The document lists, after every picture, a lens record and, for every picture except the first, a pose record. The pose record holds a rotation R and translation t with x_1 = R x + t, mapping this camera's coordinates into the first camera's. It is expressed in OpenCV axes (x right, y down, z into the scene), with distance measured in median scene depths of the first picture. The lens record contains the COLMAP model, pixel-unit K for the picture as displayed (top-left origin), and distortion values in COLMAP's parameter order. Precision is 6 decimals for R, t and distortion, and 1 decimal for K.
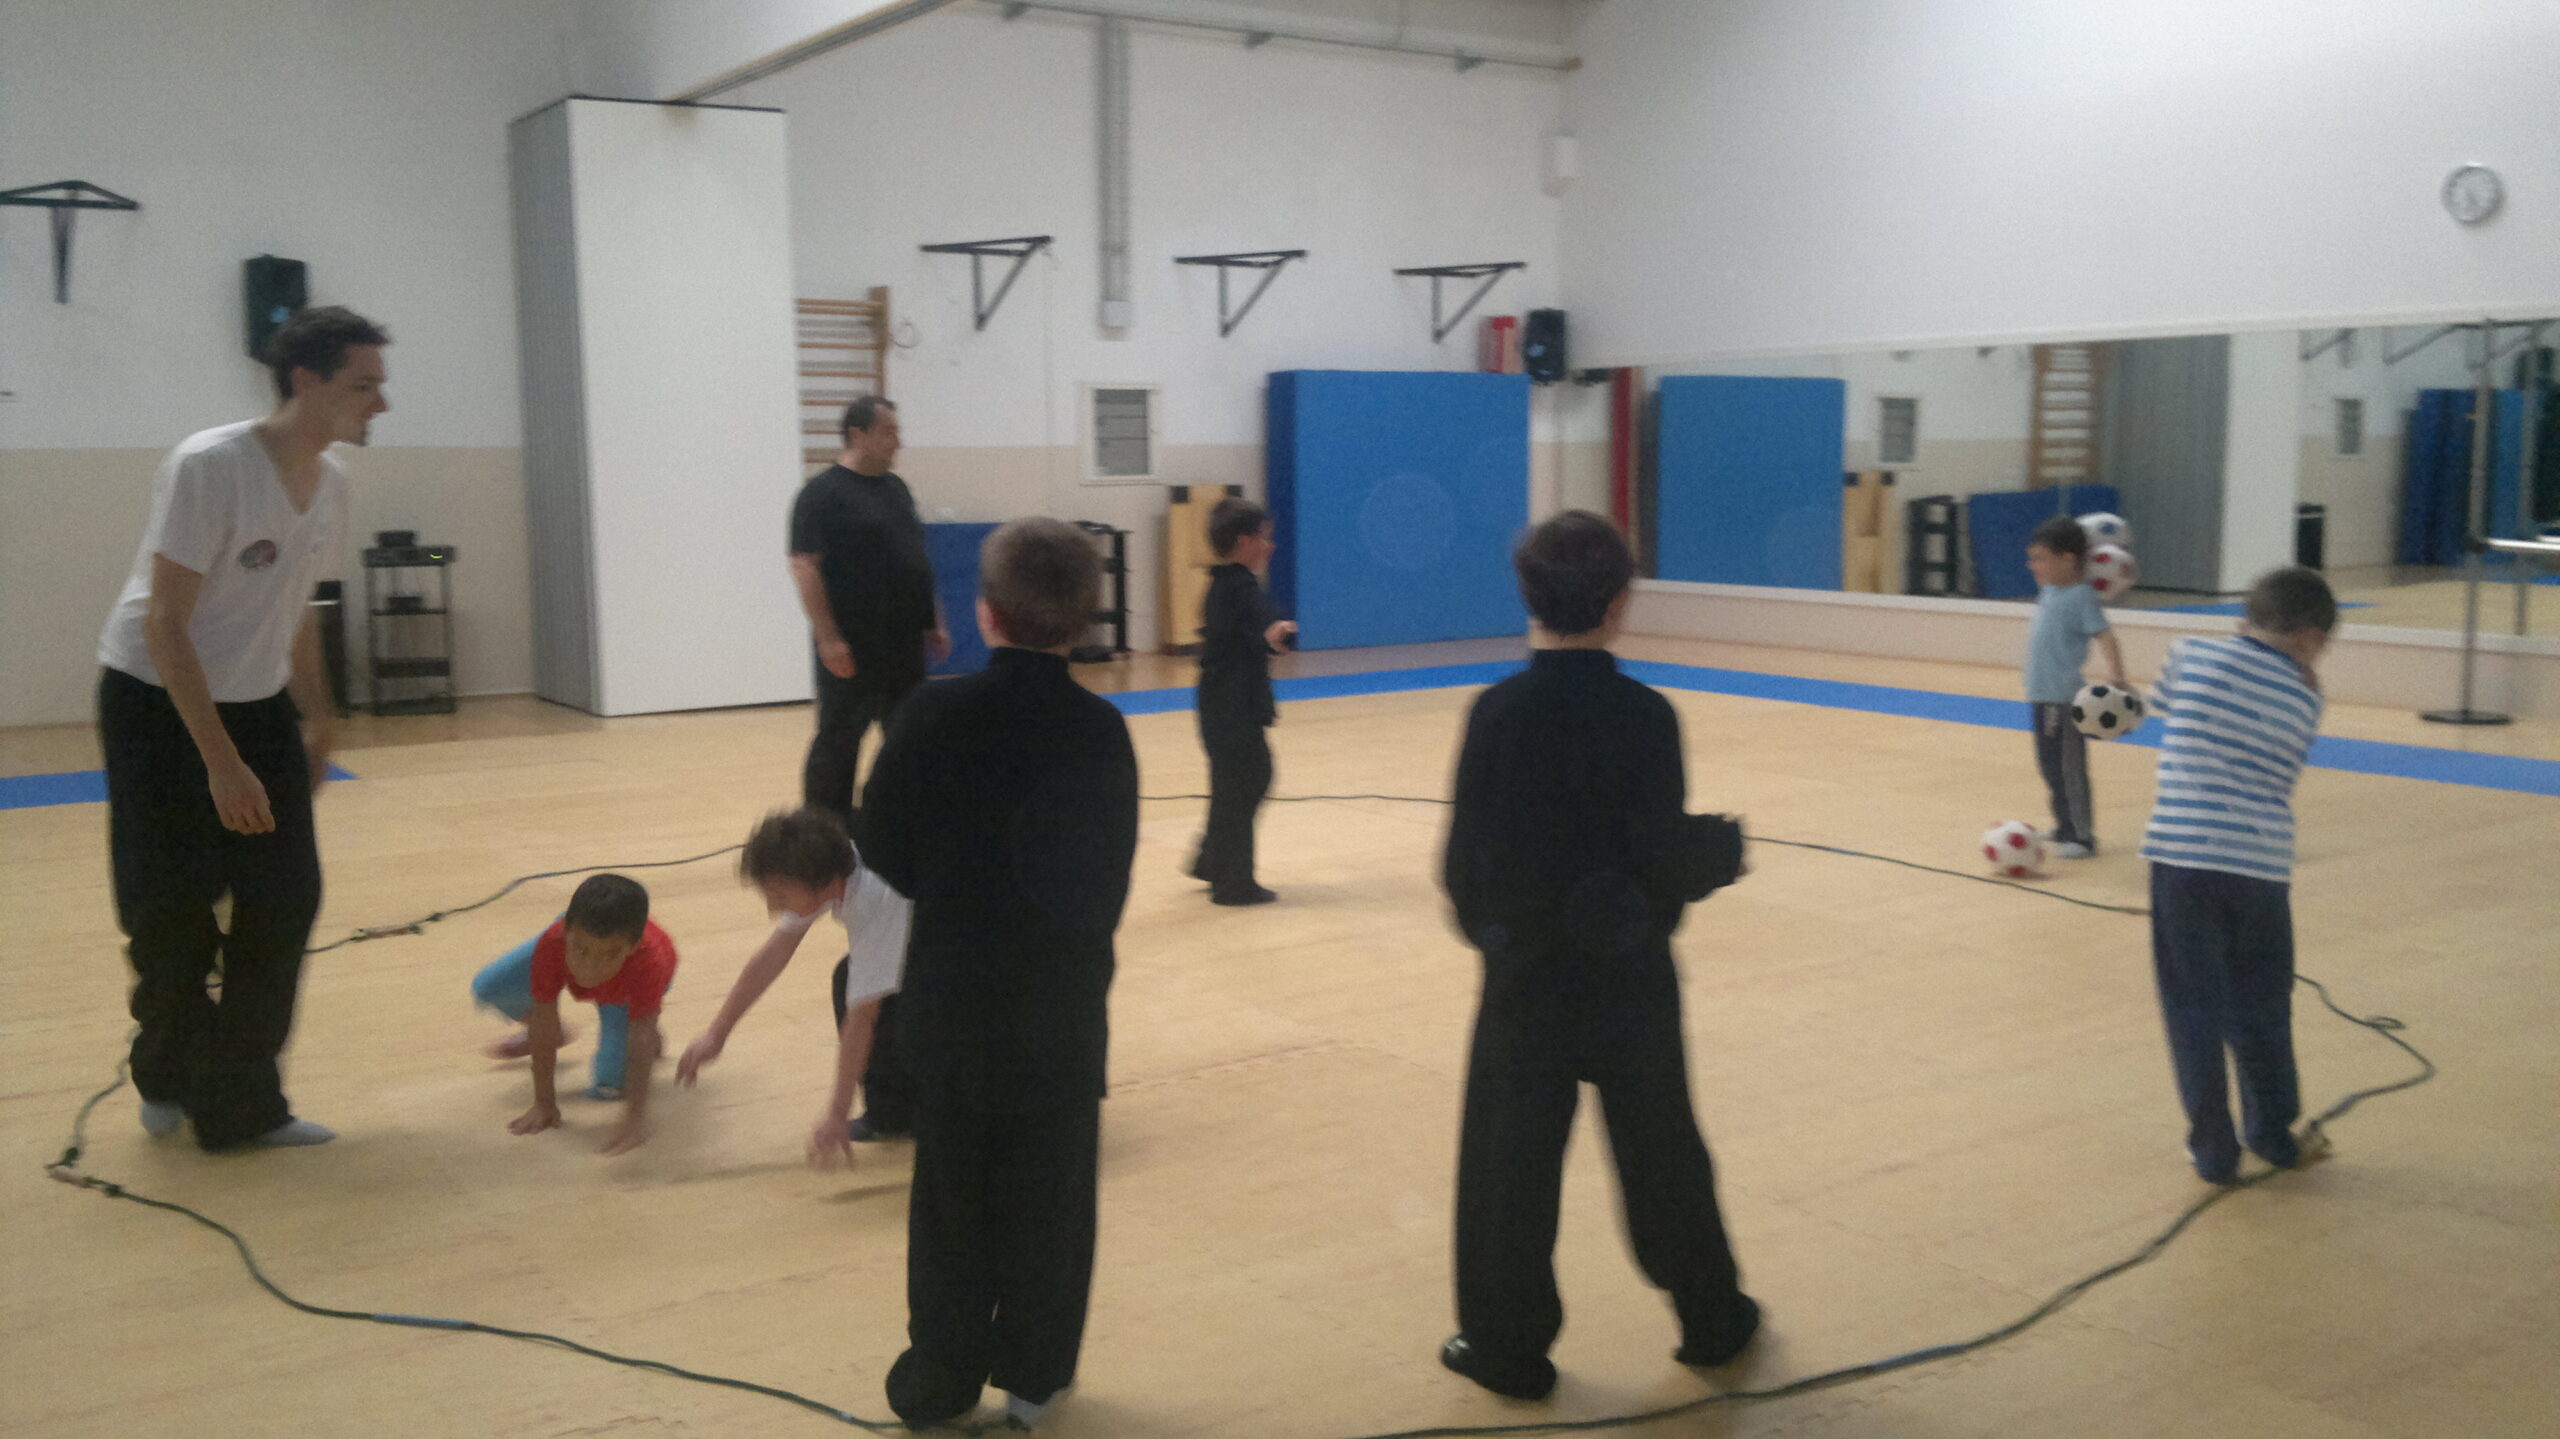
lens RADIAL K [[2188.5, 0, 1295.8], [0, 2188.5, 704.6], [0, 0, 1]] dist [0.087267, -0.204092]
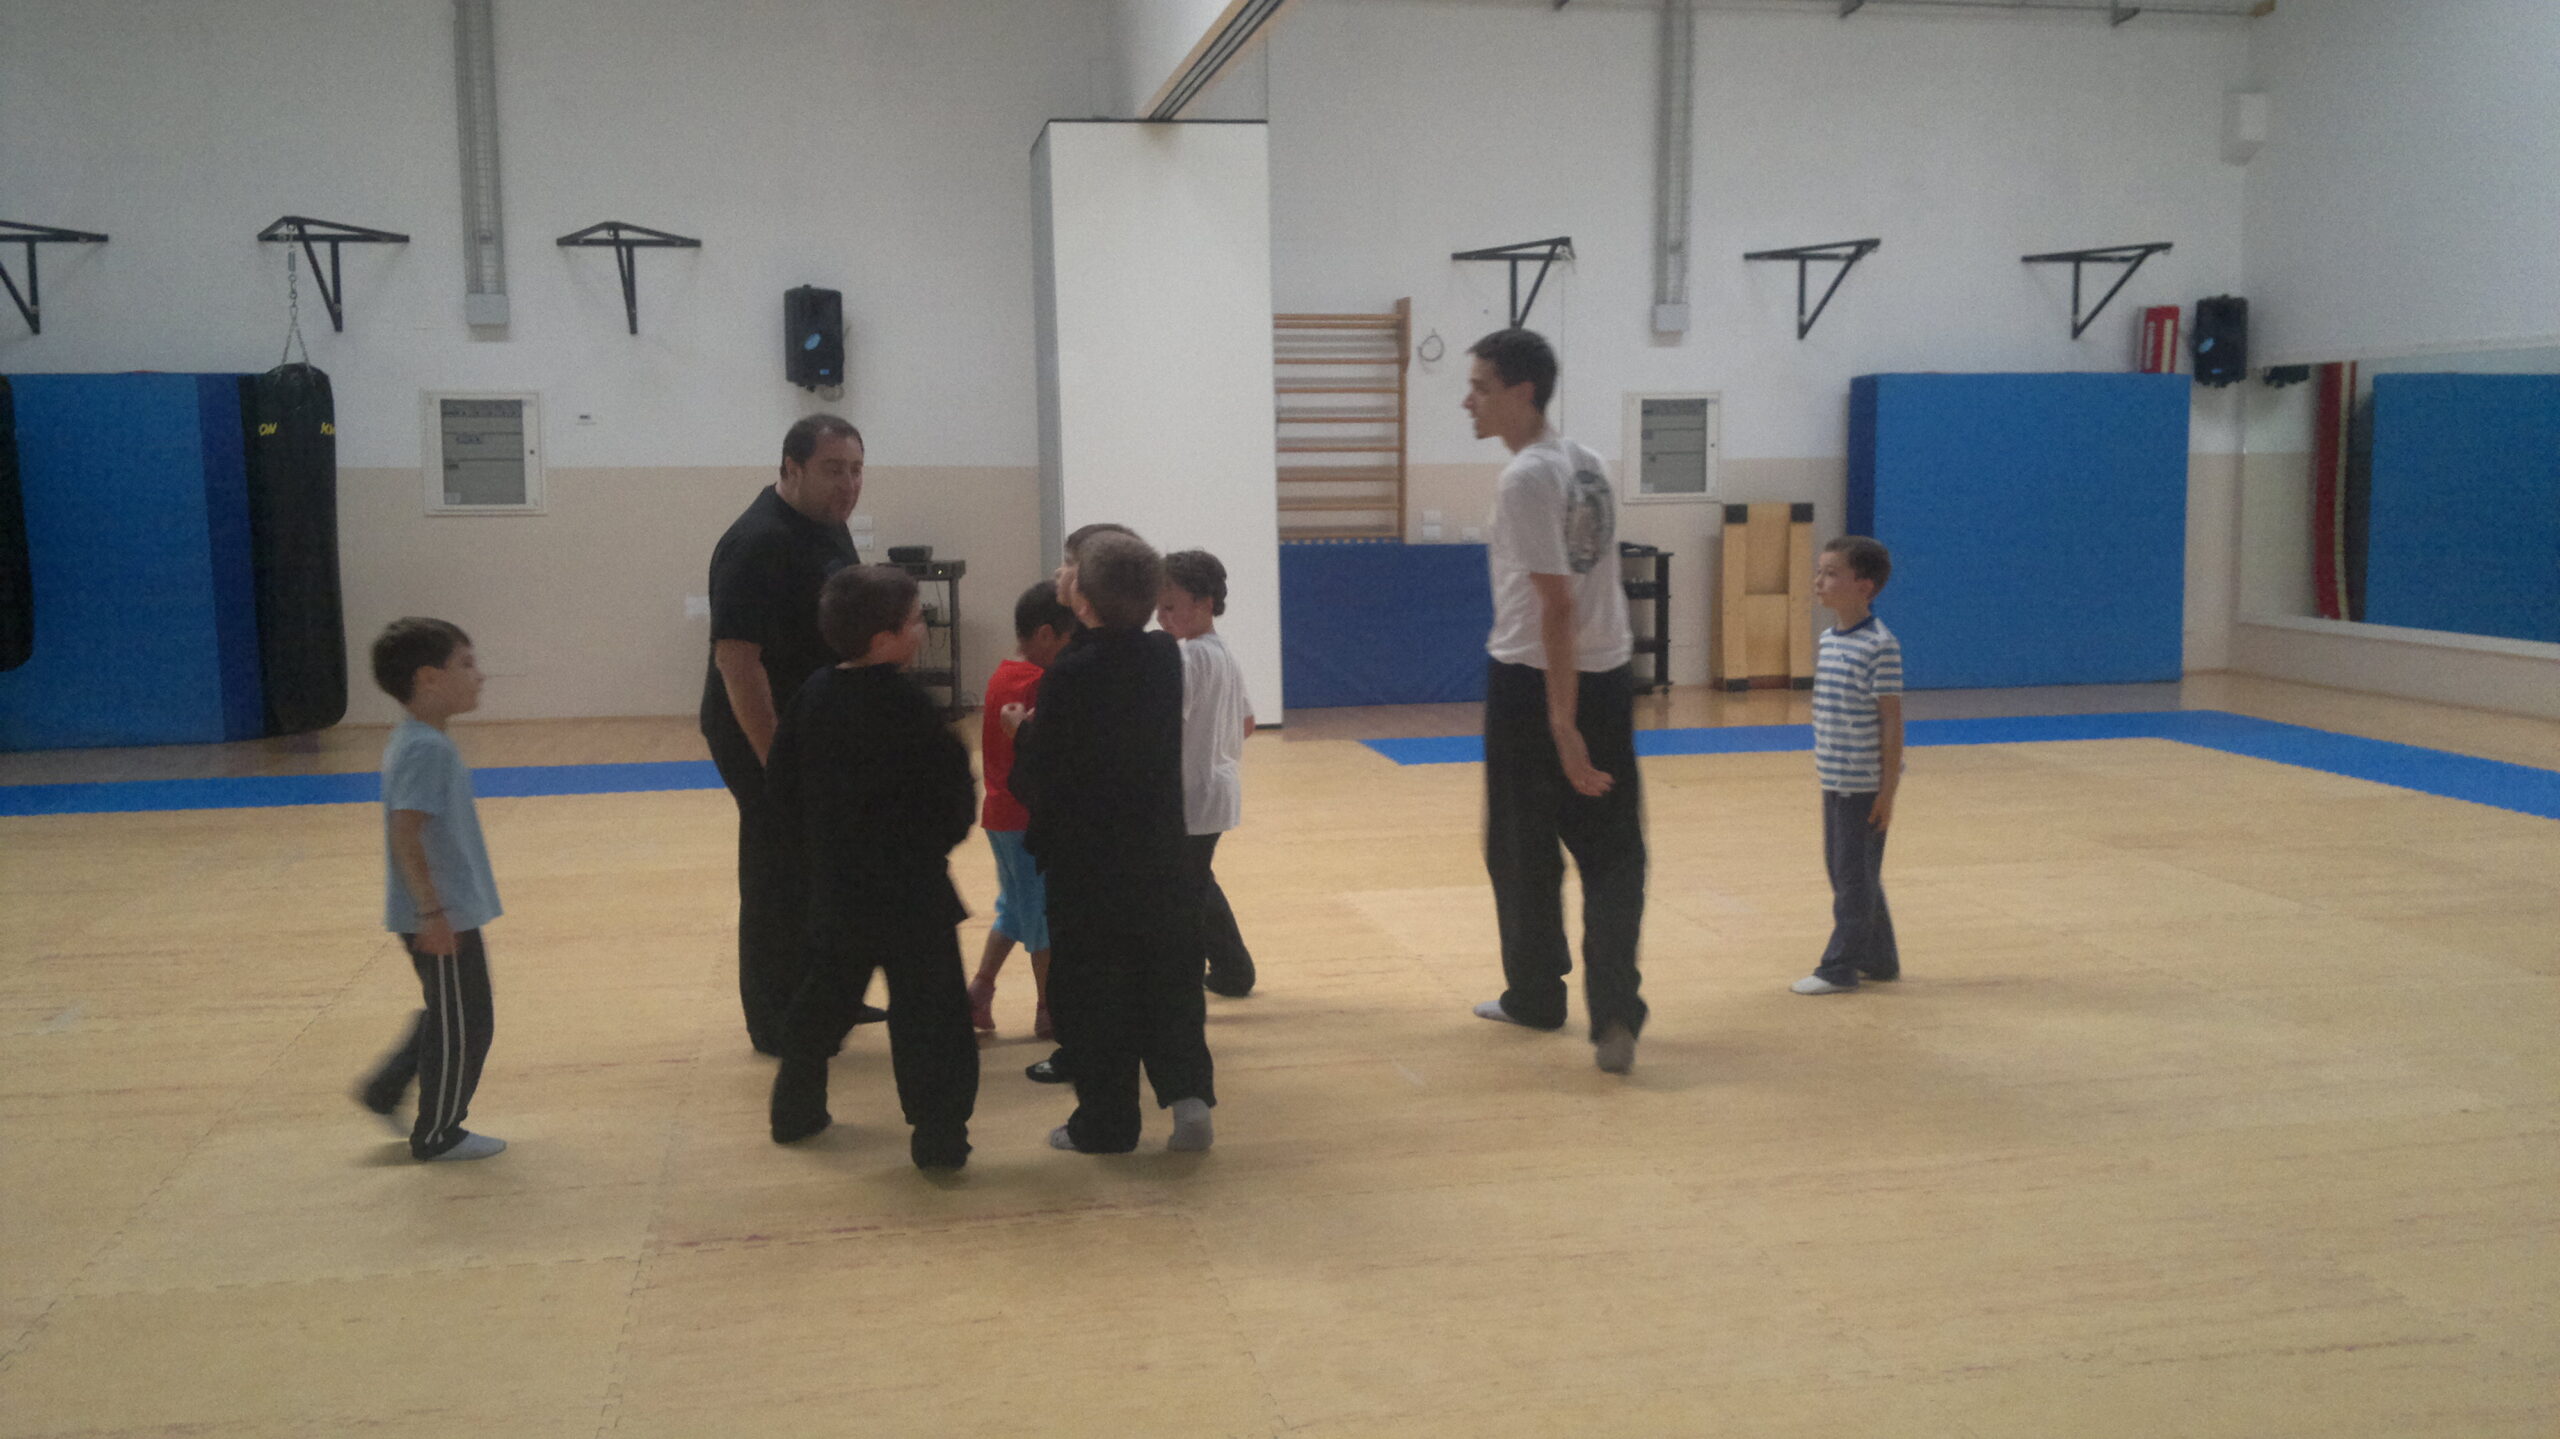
lens RADIAL K [[2188.5, 0, 1295.8], [0, 2188.5, 704.6], [0, 0, 1]] dist [0.087267, -0.204092]
pose [[0.920578, 0.040243, -0.388481, 0.137467], [-0.042593, 0.999089, 0.002566, -0.011520], [0.388230, 0.014184, 0.921453, 0.090381]]
